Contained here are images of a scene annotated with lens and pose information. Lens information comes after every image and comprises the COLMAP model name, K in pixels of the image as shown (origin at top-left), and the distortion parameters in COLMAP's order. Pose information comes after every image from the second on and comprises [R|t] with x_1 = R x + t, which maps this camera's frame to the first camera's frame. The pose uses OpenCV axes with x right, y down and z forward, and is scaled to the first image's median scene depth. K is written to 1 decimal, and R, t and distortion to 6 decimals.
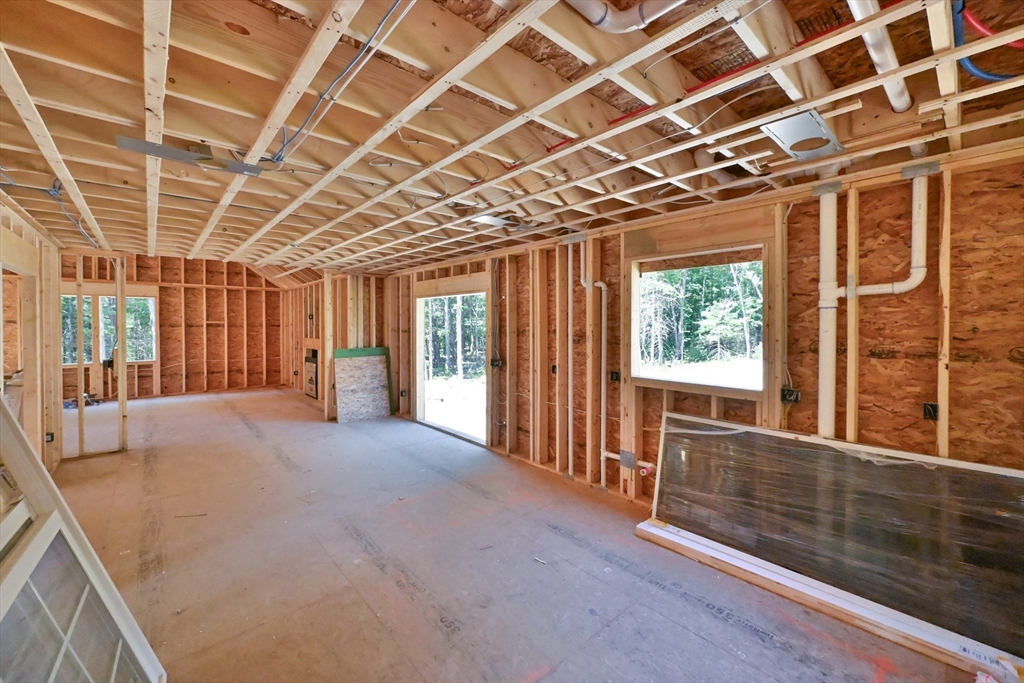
lens RADIAL K [[416.6, 0, 522.6], [0, 416.6, 342.1], [0, 0, 1]] dist [0.001055, -0.000071]
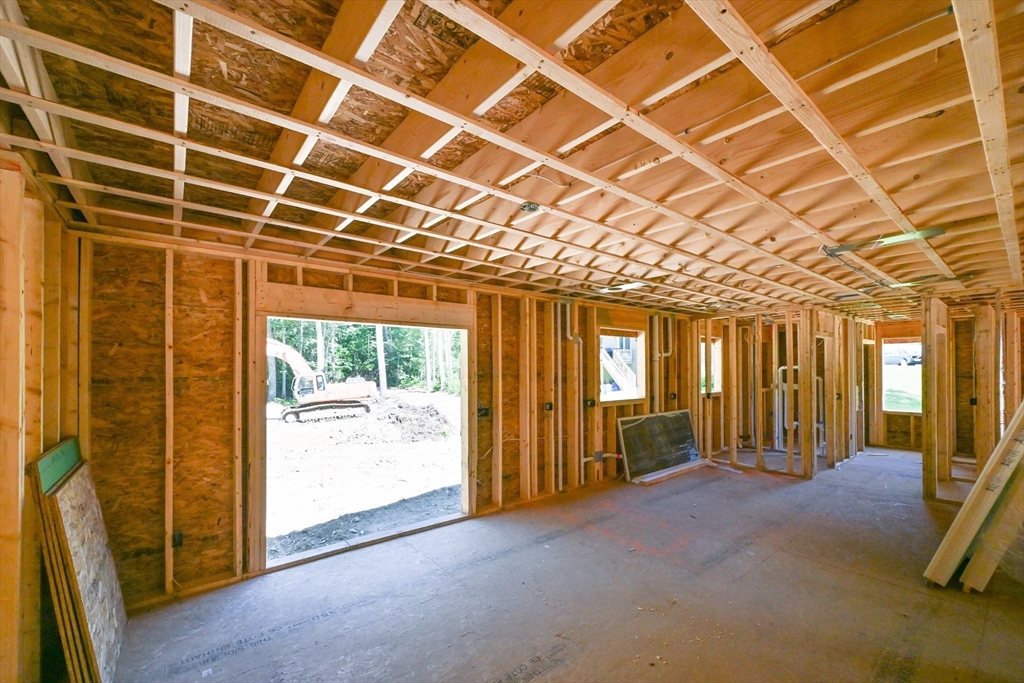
lens RADIAL K [[416.6, 0, 501.6], [0, 416.6, 365.2], [0, 0, 1]] dist [0.001055, -0.000071]
pose [[0.060834, 0.011573, 0.998081, -1.579103], [0.046334, 0.998822, -0.014406, -0.056919], [-0.997072, 0.047122, 0.060226, 1.523031]]
